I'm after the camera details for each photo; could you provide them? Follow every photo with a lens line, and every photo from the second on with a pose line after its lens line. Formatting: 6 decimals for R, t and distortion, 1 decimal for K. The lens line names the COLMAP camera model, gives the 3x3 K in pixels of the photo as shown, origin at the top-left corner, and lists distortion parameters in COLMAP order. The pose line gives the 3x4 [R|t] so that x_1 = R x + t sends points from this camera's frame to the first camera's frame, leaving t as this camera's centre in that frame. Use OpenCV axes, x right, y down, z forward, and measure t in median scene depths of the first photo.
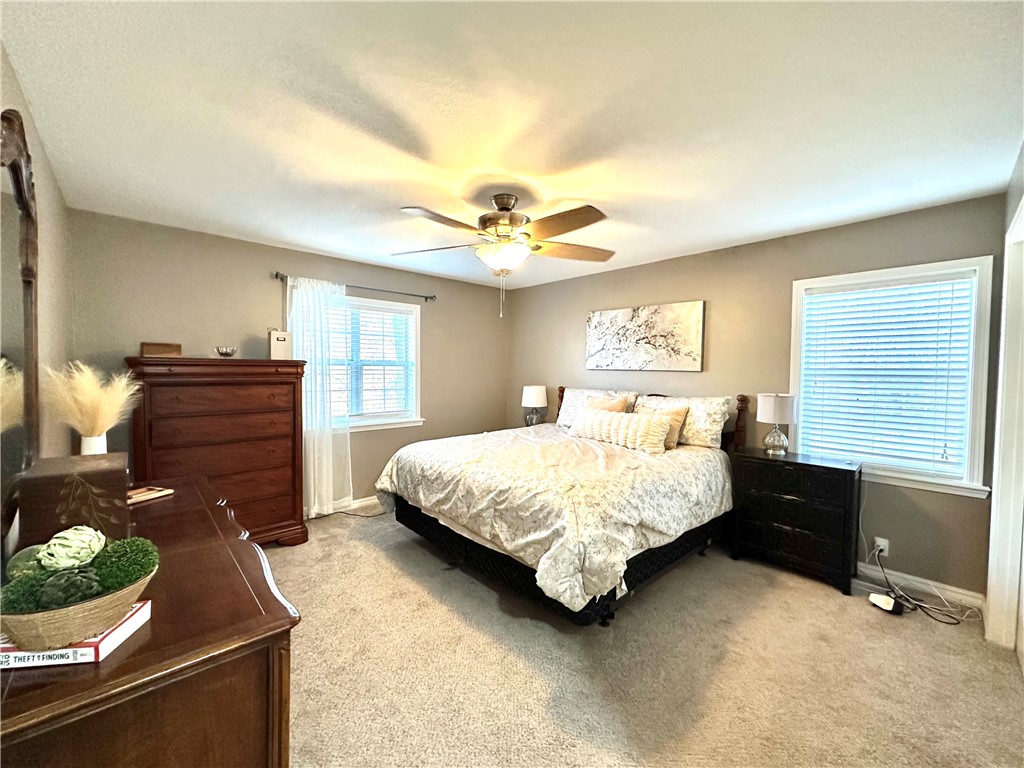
lens RADIAL K [[409.7, 0, 512.0], [0, 409.7, 384.0], [0, 0, 1]] dist [0.000892, 0.000009]
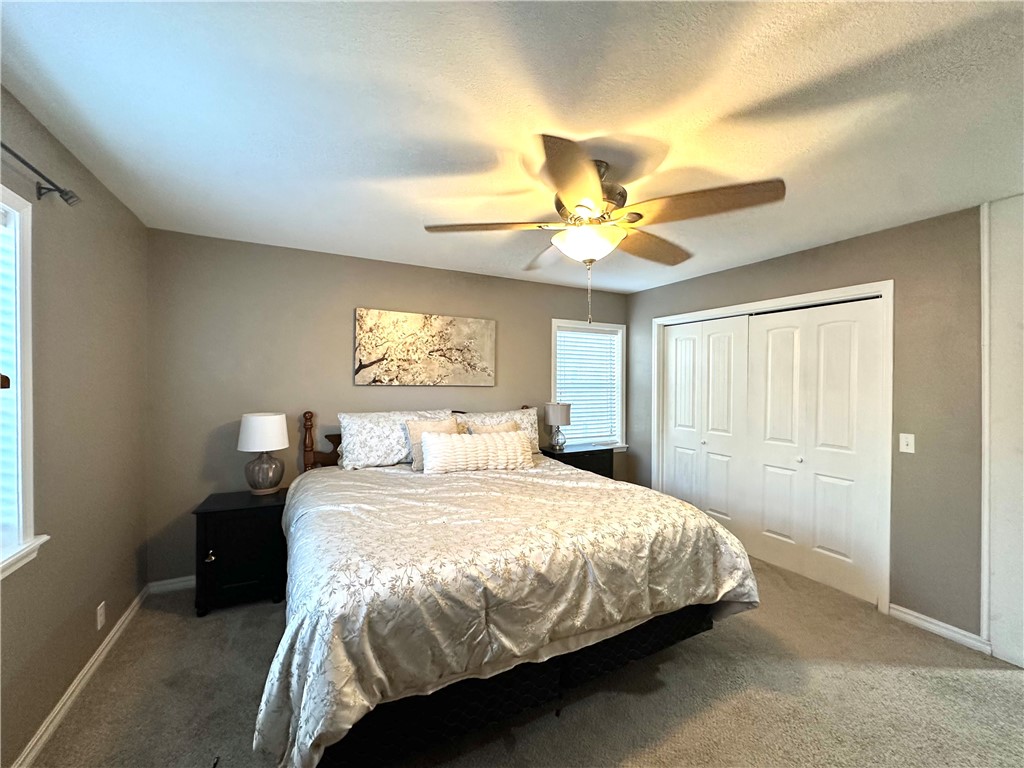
lens RADIAL K [[409.7, 0, 512.0], [0, 409.7, 384.0], [0, 0, 1]] dist [0.000892, 0.000009]
pose [[0.269829, -0.017351, 0.962752, -0.517041], [0.030686, 0.999485, 0.009413, -0.041652], [-0.962419, 0.027003, 0.270222, 0.613217]]
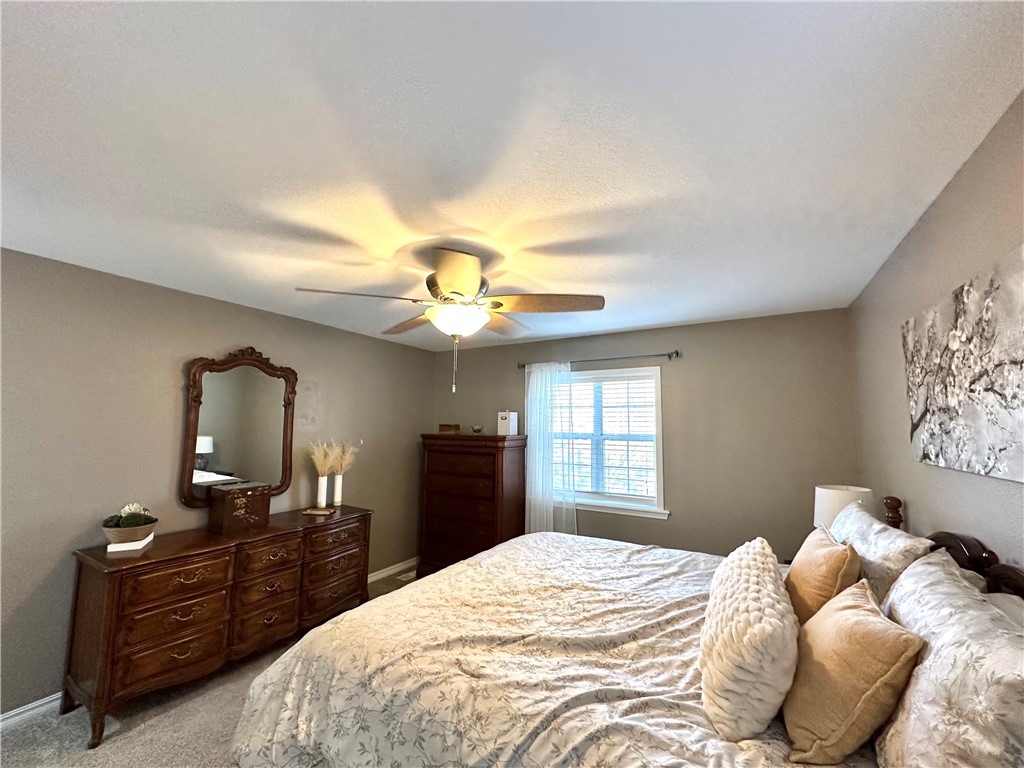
lens RADIAL K [[409.7, 0, 512.0], [0, 409.7, 384.0], [0, 0, 1]] dist [0.000892, 0.000009]
pose [[0.272025, -0.107117, -0.956310, 0.537599], [-0.043265, 0.991419, -0.123356, -0.050803], [0.961317, 0.074931, 0.265056, 0.577051]]
